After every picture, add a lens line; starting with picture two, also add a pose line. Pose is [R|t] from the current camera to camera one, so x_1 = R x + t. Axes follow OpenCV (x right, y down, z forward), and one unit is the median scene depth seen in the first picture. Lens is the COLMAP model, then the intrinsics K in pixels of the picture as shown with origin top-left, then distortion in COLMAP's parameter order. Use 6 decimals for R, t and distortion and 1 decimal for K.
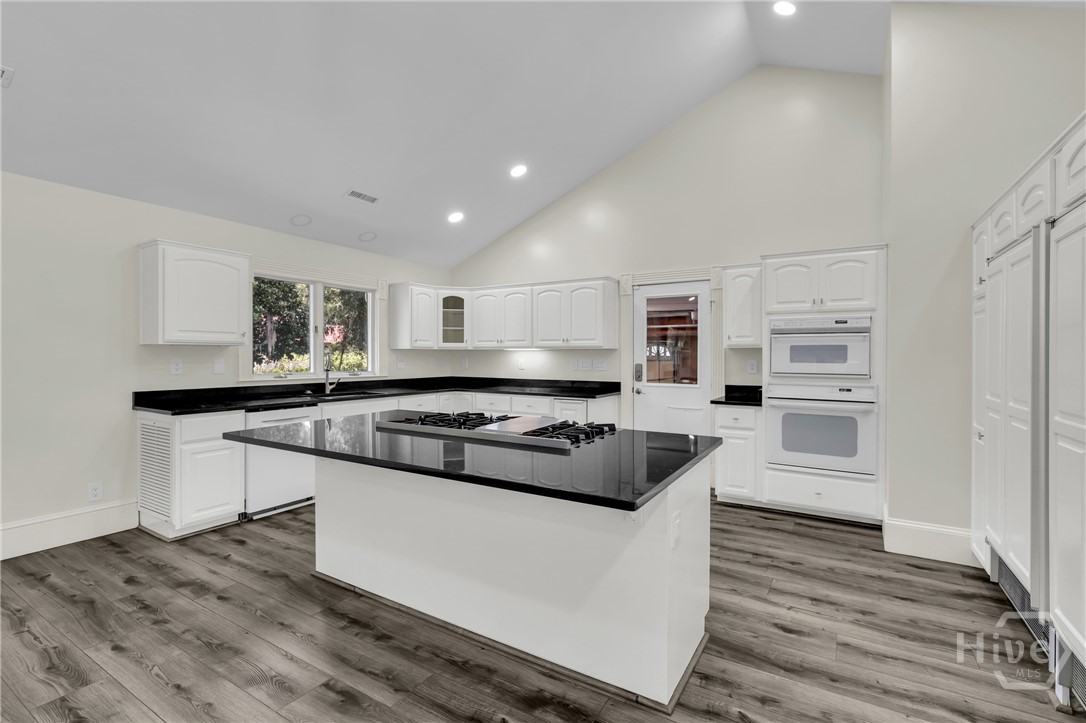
lens RADIAL K [[496.8, 0, 544.7], [0, 496.8, 355.9], [0, 0, 1]] dist [0.001181, 0.000384]
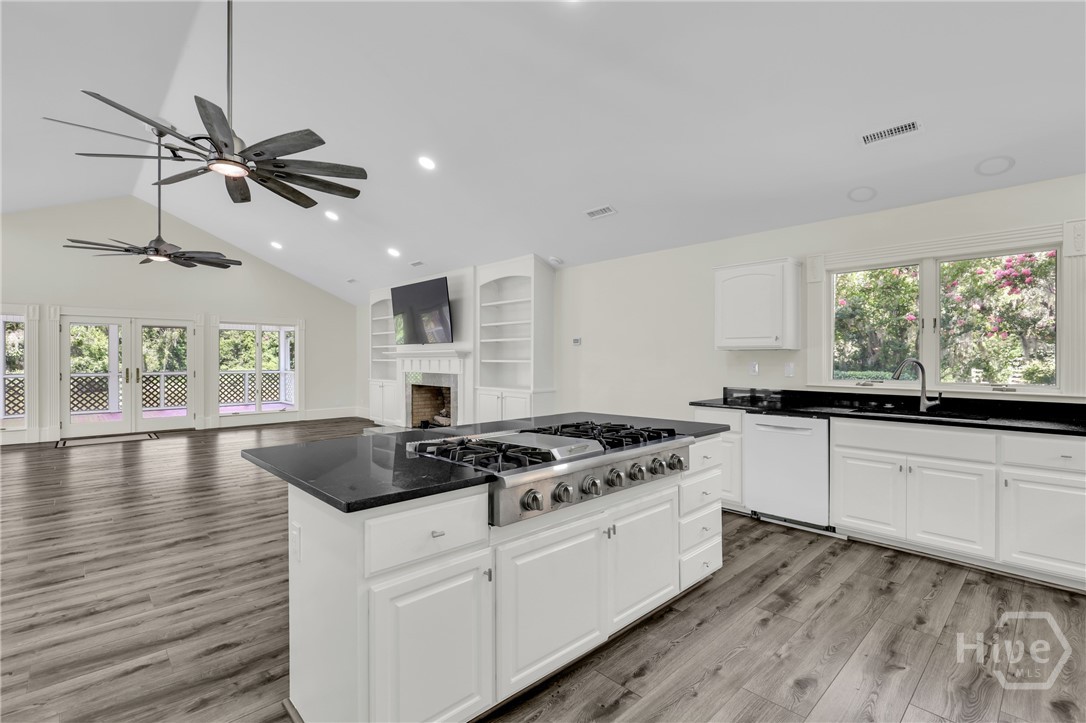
lens RADIAL K [[496.2, 0, 541.5], [0, 496.2, 357.7], [0, 0, 1]] dist [-0.000834, 0.000790]
pose [[-0.267870, -0.004948, -0.963442, 0.539672], [-0.000848, 0.999988, -0.004900, 0.002165], [0.963455, -0.000496, -0.267871, 0.875392]]
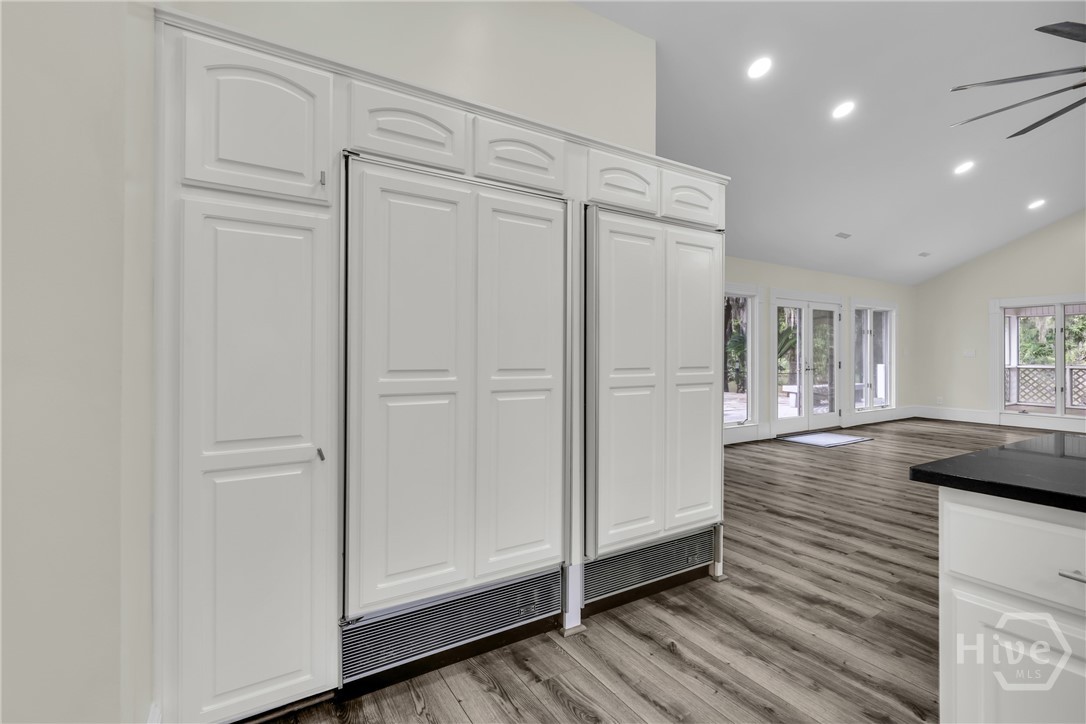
lens RADIAL K [[496.2, 0, 546.7], [0, 496.2, 355.4], [0, 0, 1]] dist [-0.000834, 0.000790]
pose [[-0.894237, -0.003630, 0.447579, 0.293843], [-0.003421, 0.999993, 0.001274, 0.035225], [-0.447581, -0.000392, -0.894243, 1.023790]]
